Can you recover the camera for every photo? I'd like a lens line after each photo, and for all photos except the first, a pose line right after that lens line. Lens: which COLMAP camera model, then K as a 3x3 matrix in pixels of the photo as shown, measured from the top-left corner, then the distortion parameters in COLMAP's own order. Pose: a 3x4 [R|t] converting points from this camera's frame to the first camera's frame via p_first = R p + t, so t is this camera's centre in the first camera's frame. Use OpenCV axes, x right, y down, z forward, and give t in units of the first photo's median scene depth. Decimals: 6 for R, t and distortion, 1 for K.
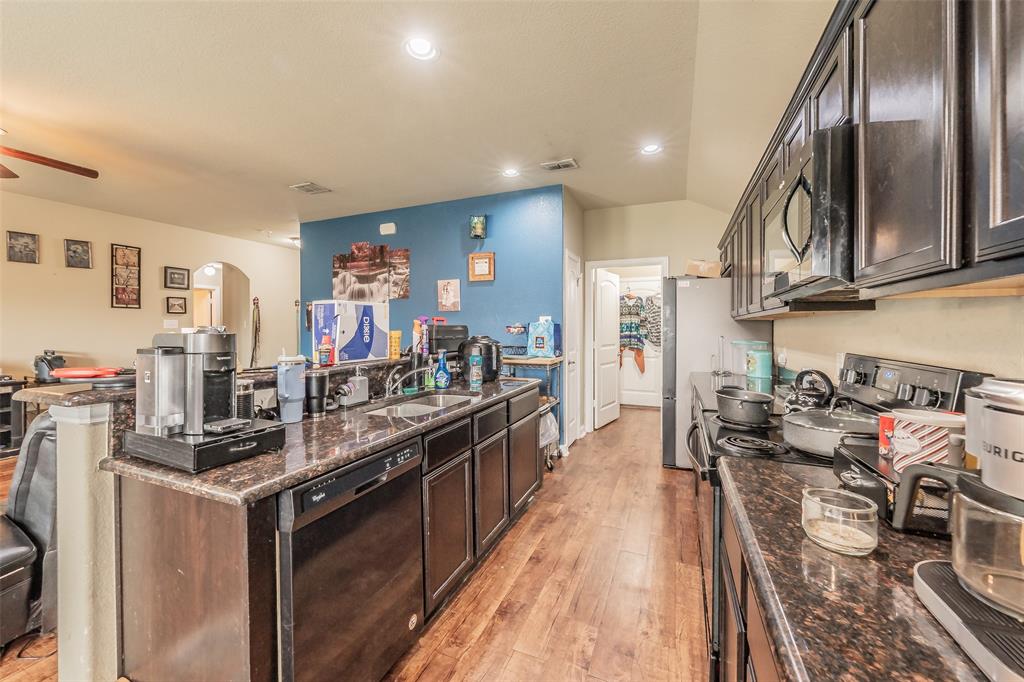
lens RADIAL K [[395.7, 0, 507.2], [0, 395.7, 331.0], [0, 0, 1]] dist [0.000575, -0.000103]
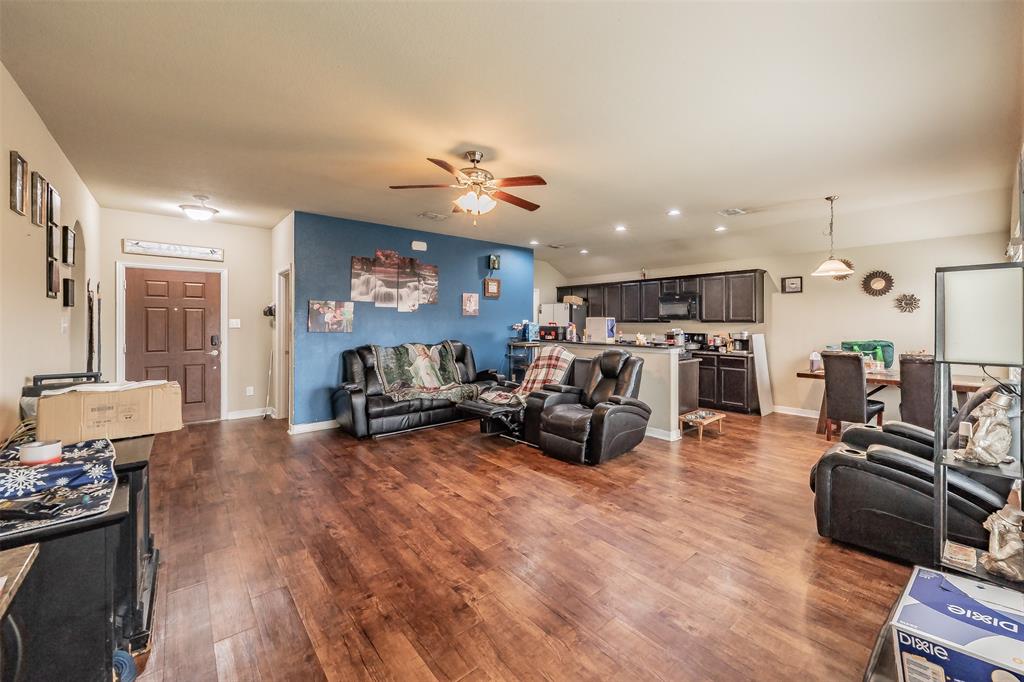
lens RADIAL K [[407.0, 0, 568.4], [0, 407.0, 320.8], [0, 0, 1]] dist [-0.002364, -0.000251]
pose [[0.382669, 0.002530, 0.923882, -1.295762], [0.004925, 0.999976, -0.004778, -0.020128], [-0.923872, 0.006379, 0.382648, 0.102215]]
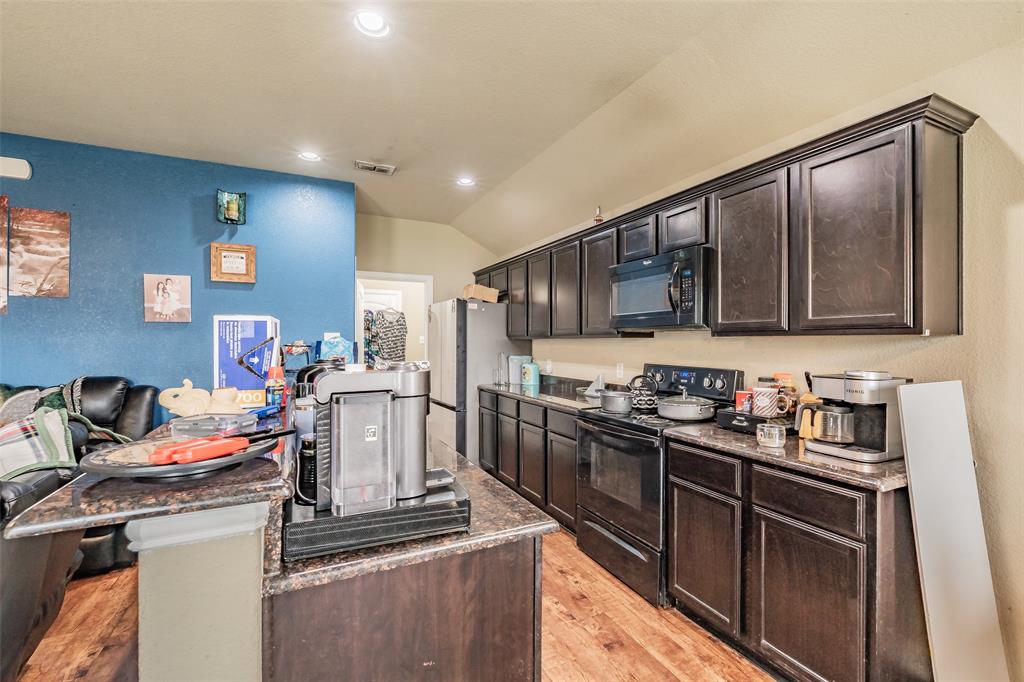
lens RADIAL K [[452.8, 0, 522.9], [0, 452.8, 339.6], [0, 0, 1]] dist [0.000343, 0.000066]
pose [[0.645986, 0.001572, 0.763348, -0.322448], [0.005128, 0.999966, -0.006399, -0.012347], [-0.763332, 0.008048, 0.645956, 0.055132]]
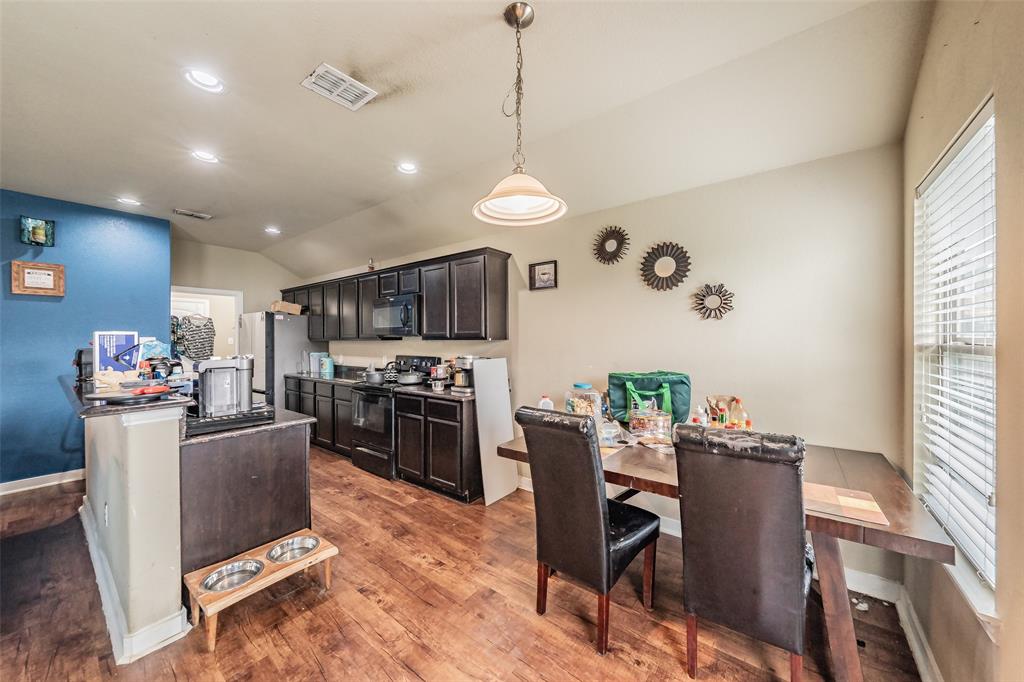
lens RADIAL K [[367.8, 0, 516.4], [0, 367.8, 337.9], [0, 0, 1]] dist [-0.001856, 0.000451]
pose [[0.244088, -0.000886, 0.969753, -0.527618], [0.011815, 0.999928, -0.002060, -0.018642], [-0.969681, 0.011960, 0.244081, -0.172983]]
